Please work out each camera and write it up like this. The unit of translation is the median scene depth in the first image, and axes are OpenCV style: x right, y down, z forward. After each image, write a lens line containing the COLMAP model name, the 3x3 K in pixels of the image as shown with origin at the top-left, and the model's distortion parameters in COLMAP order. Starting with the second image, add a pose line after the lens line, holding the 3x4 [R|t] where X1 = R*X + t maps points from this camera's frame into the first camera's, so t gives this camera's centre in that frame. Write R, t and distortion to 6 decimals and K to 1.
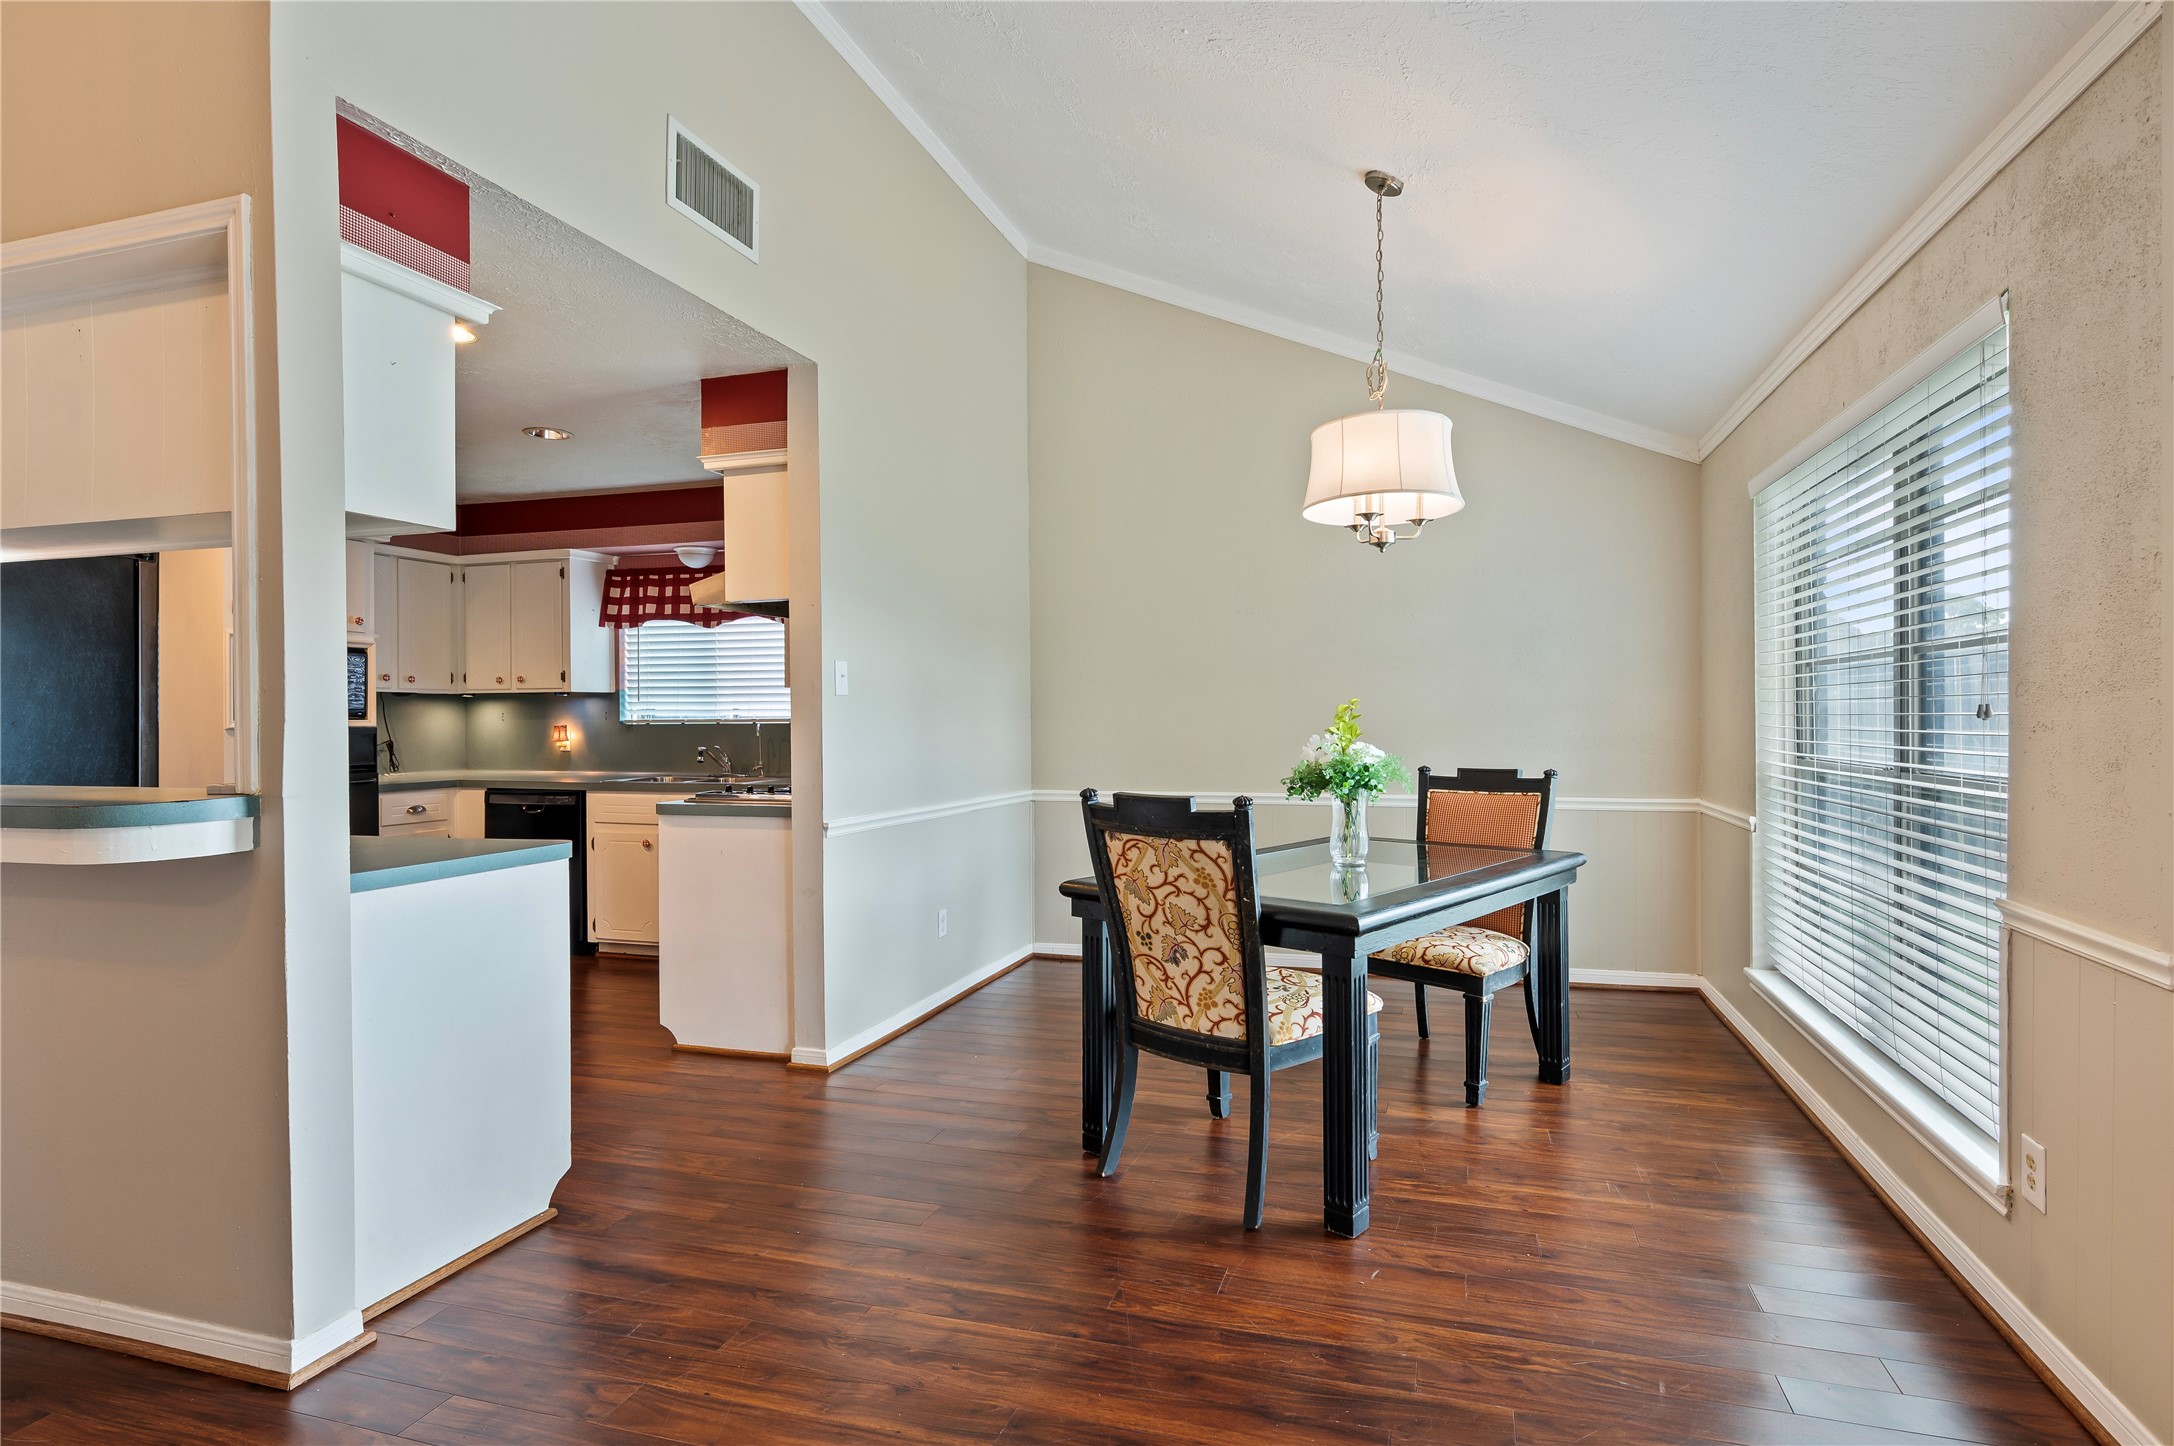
lens RADIAL K [[1070.7, 0, 1130.8], [0, 1070.7, 716.5], [0, 0, 1]] dist [-0.002471, -0.000292]
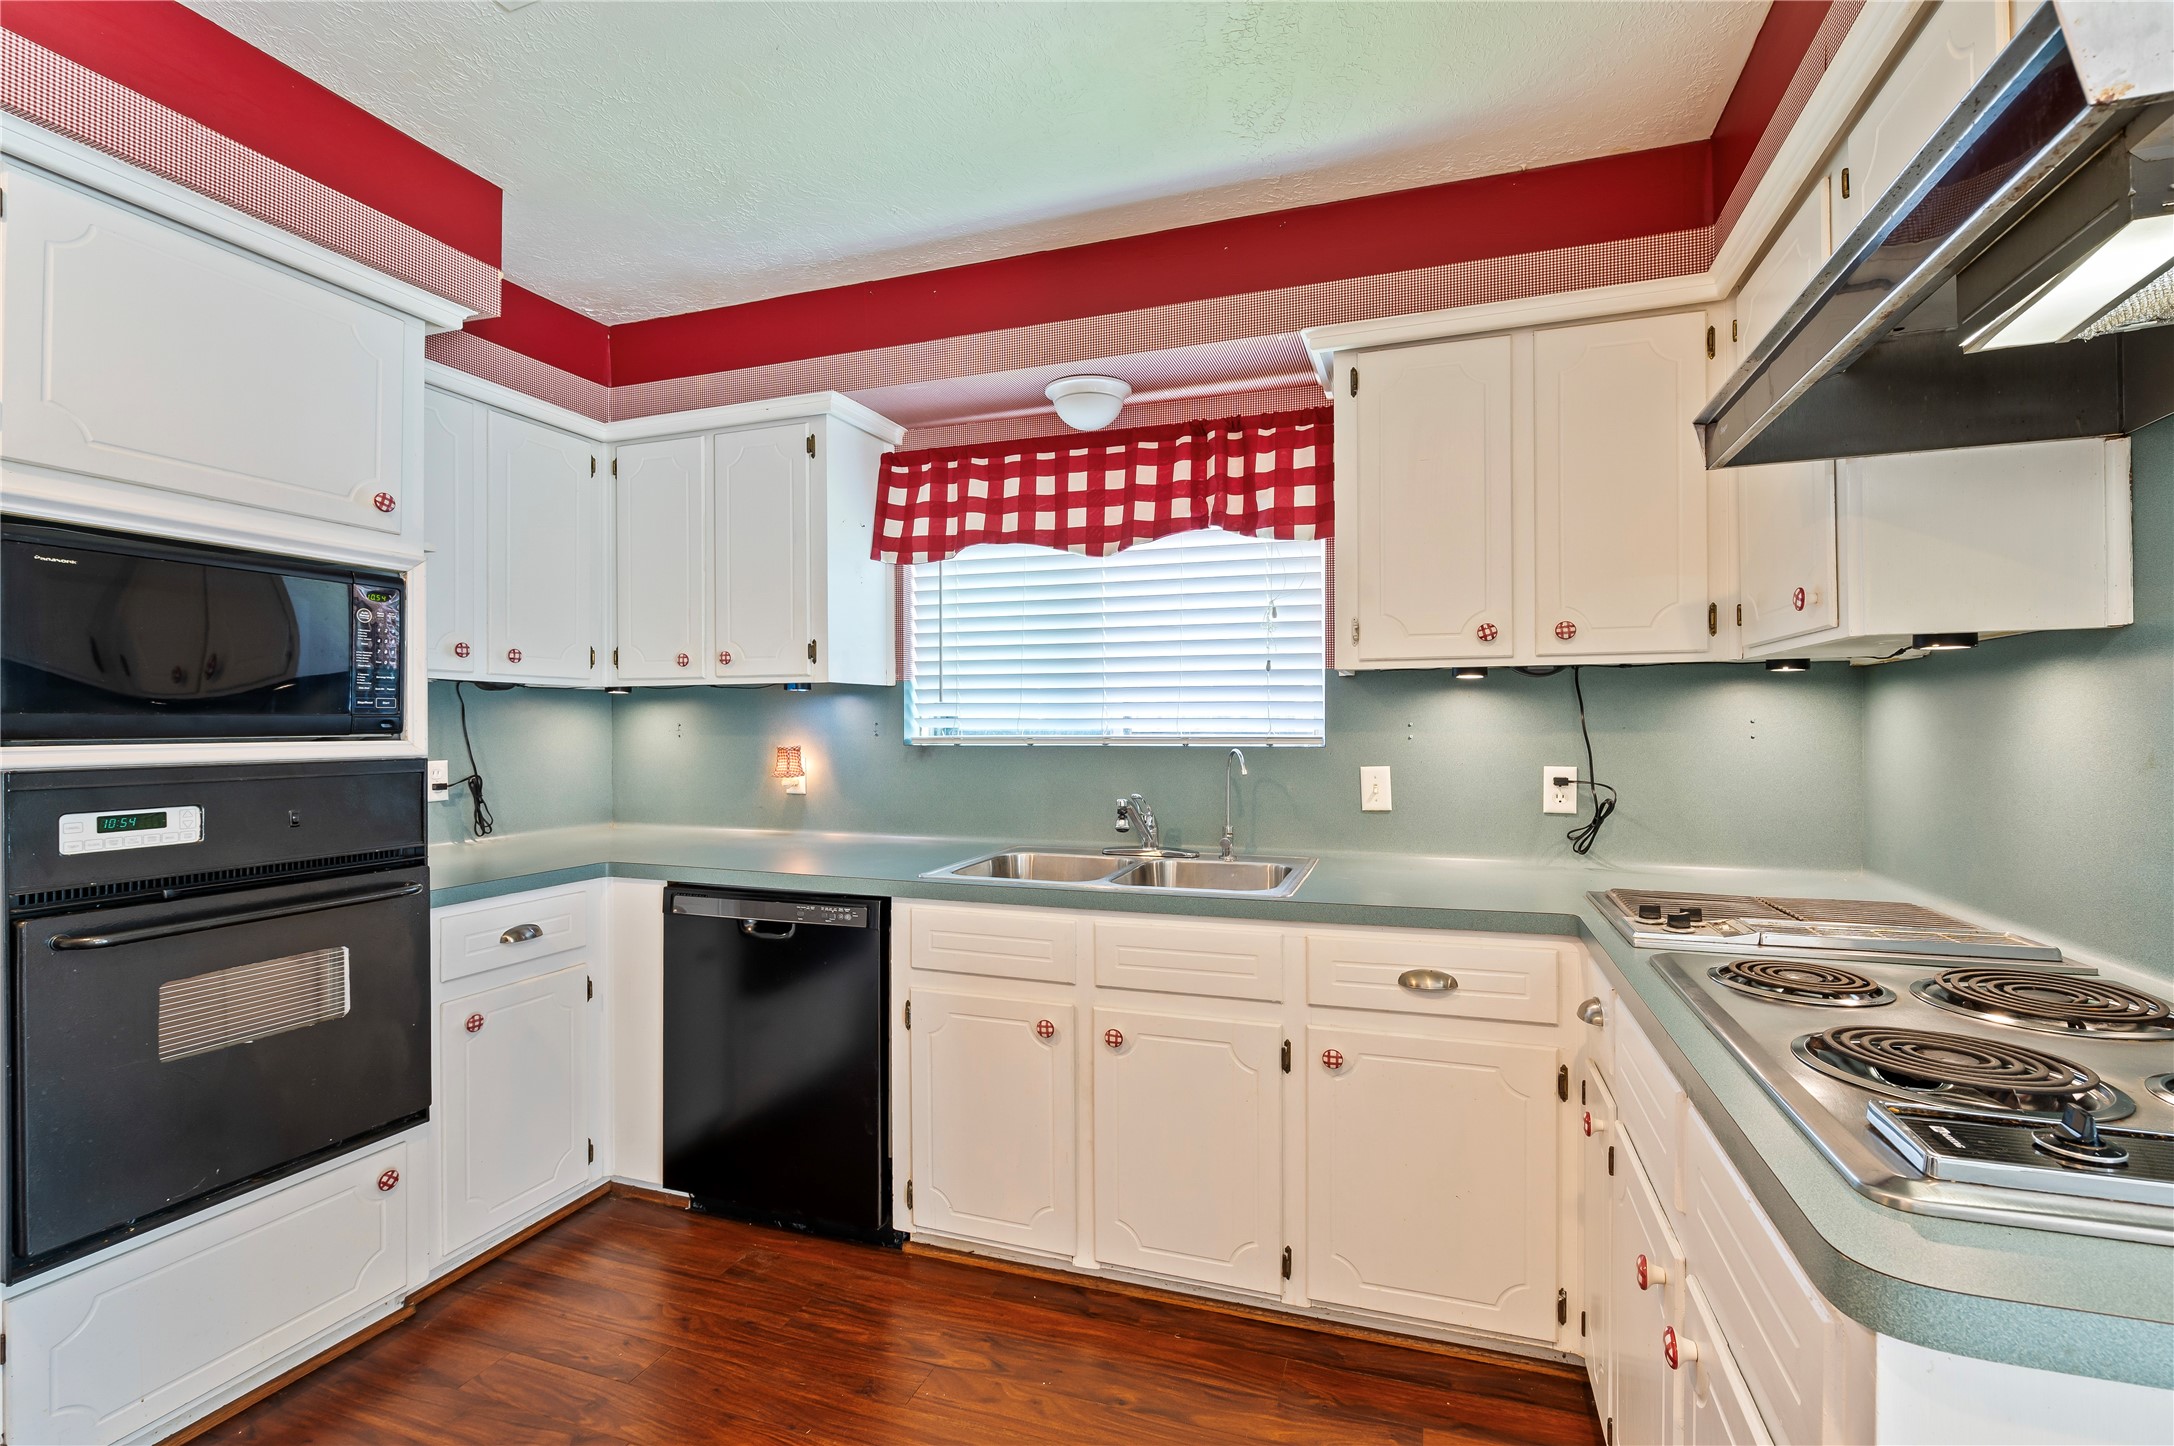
lens RADIAL K [[935.5, 0, 1125.3], [0, 935.5, 720.6], [0, 0, 1]] dist [-0.002656, -0.000481]
pose [[0.999715, 0.003449, -0.023612, -0.369743], [-0.003576, 0.999979, -0.005336, -0.003221], [0.023593, 0.005418, 0.999707, 0.559233]]
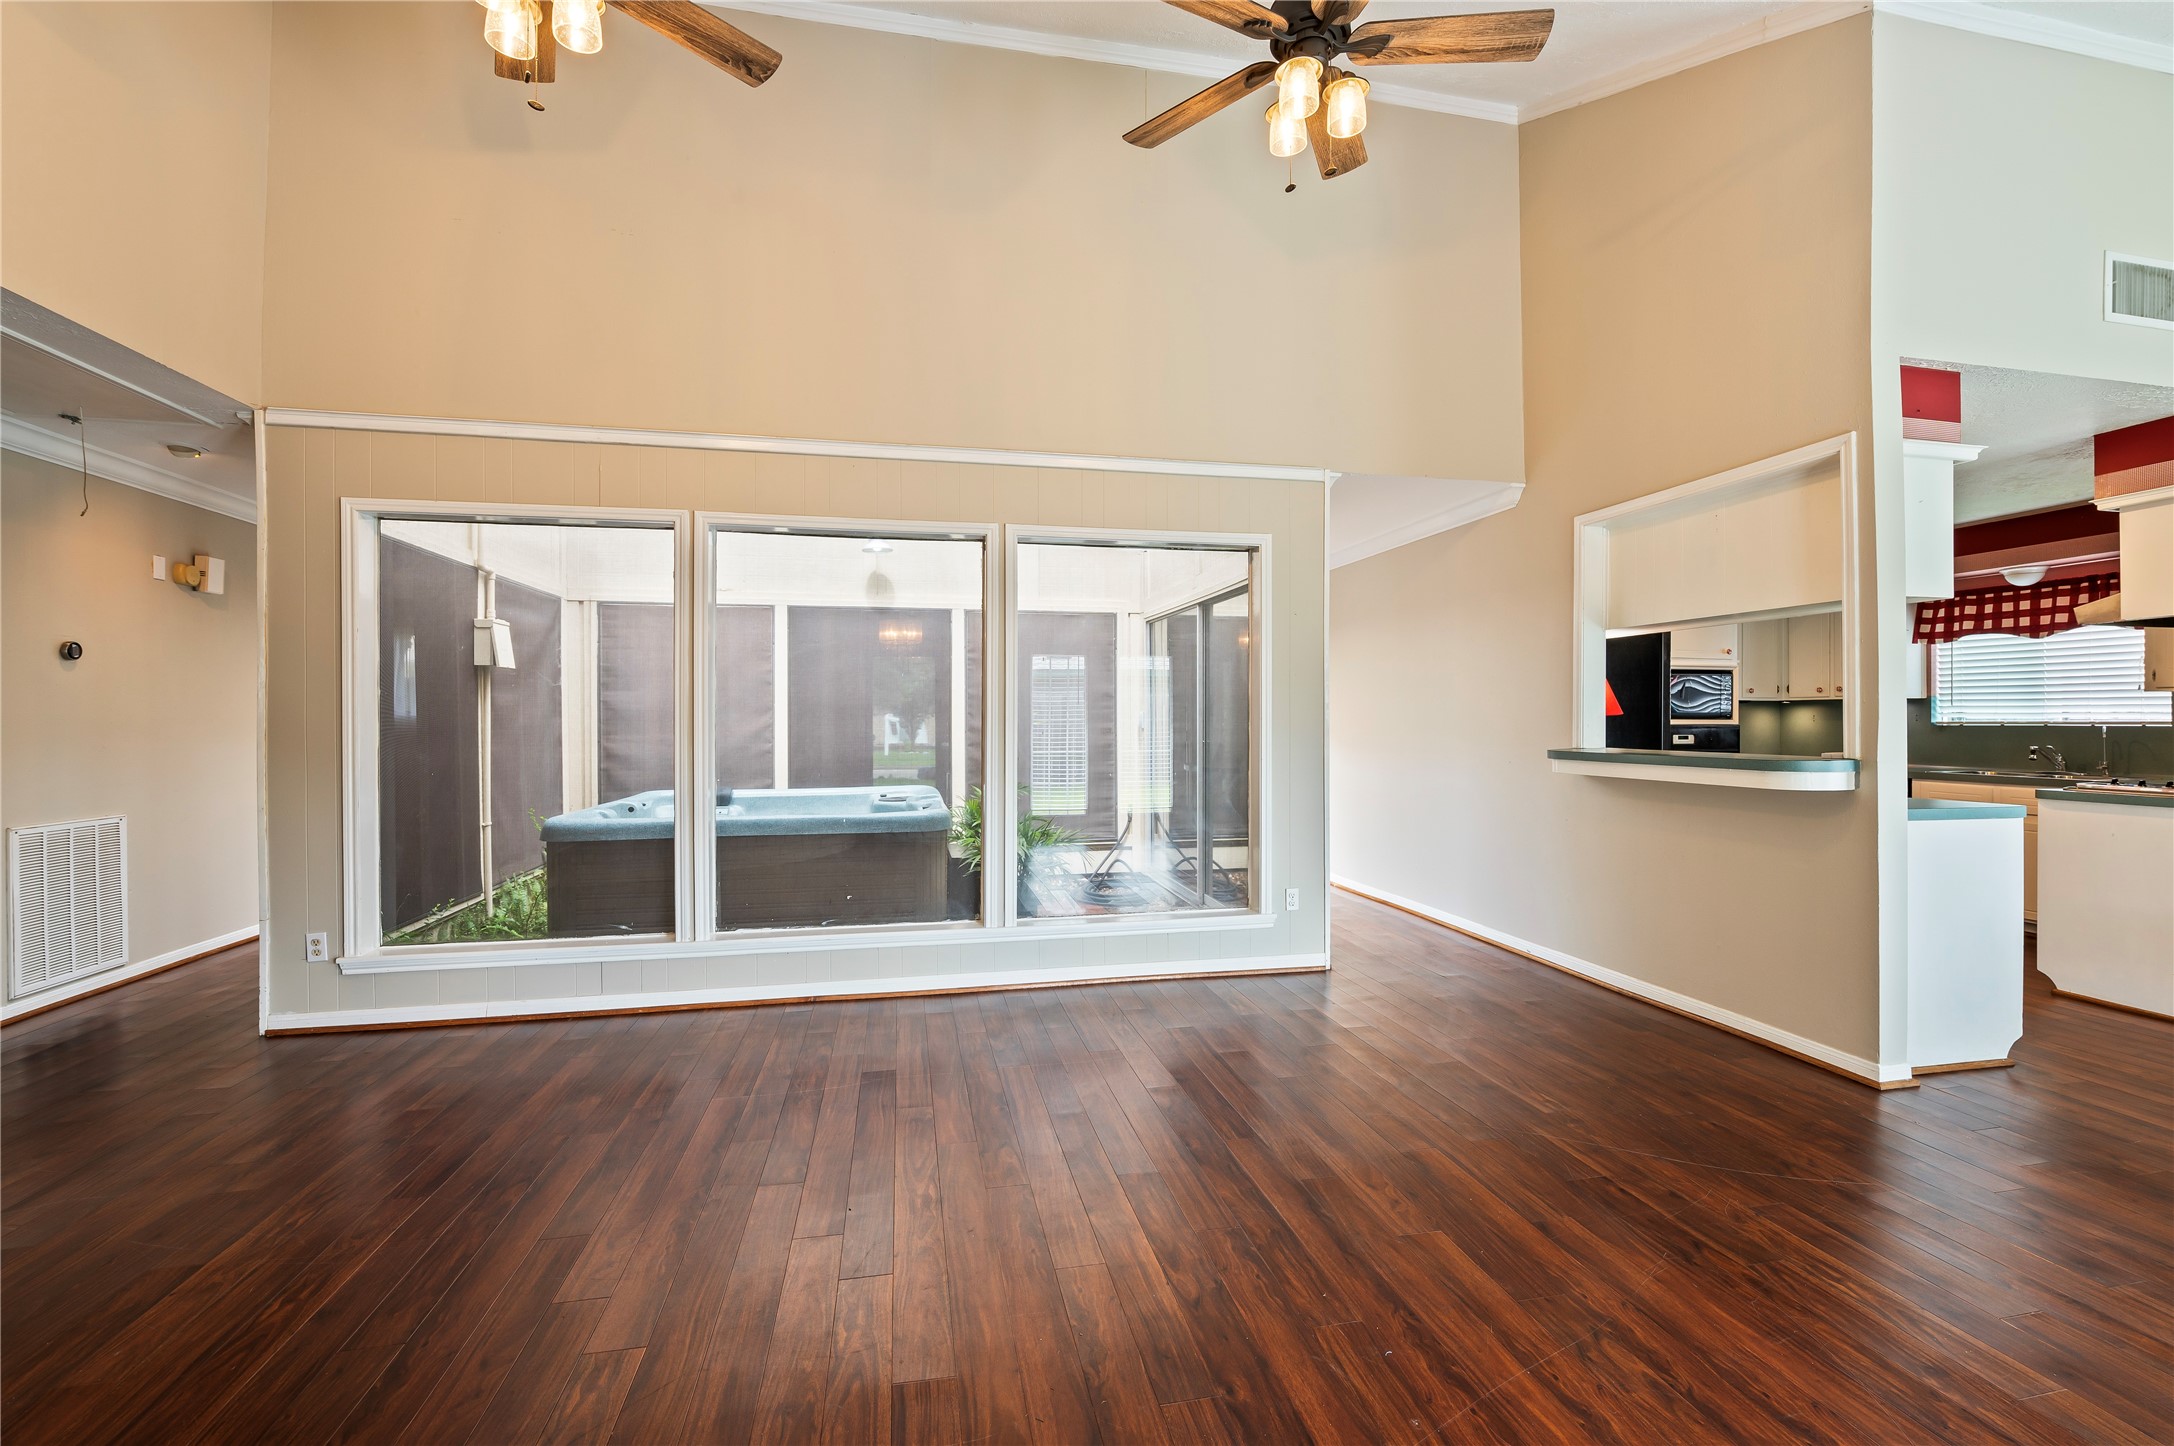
lens RADIAL K [[935.5, 0, 1125.3], [0, 935.5, 720.6], [0, 0, 1]] dist [-0.002656, -0.000481]
pose [[0.488622, 0.007041, -0.872467, -0.013598], [-0.004646, 0.999974, 0.005468, 0.001110], [0.872483, 0.001382, 0.488642, -0.289784]]
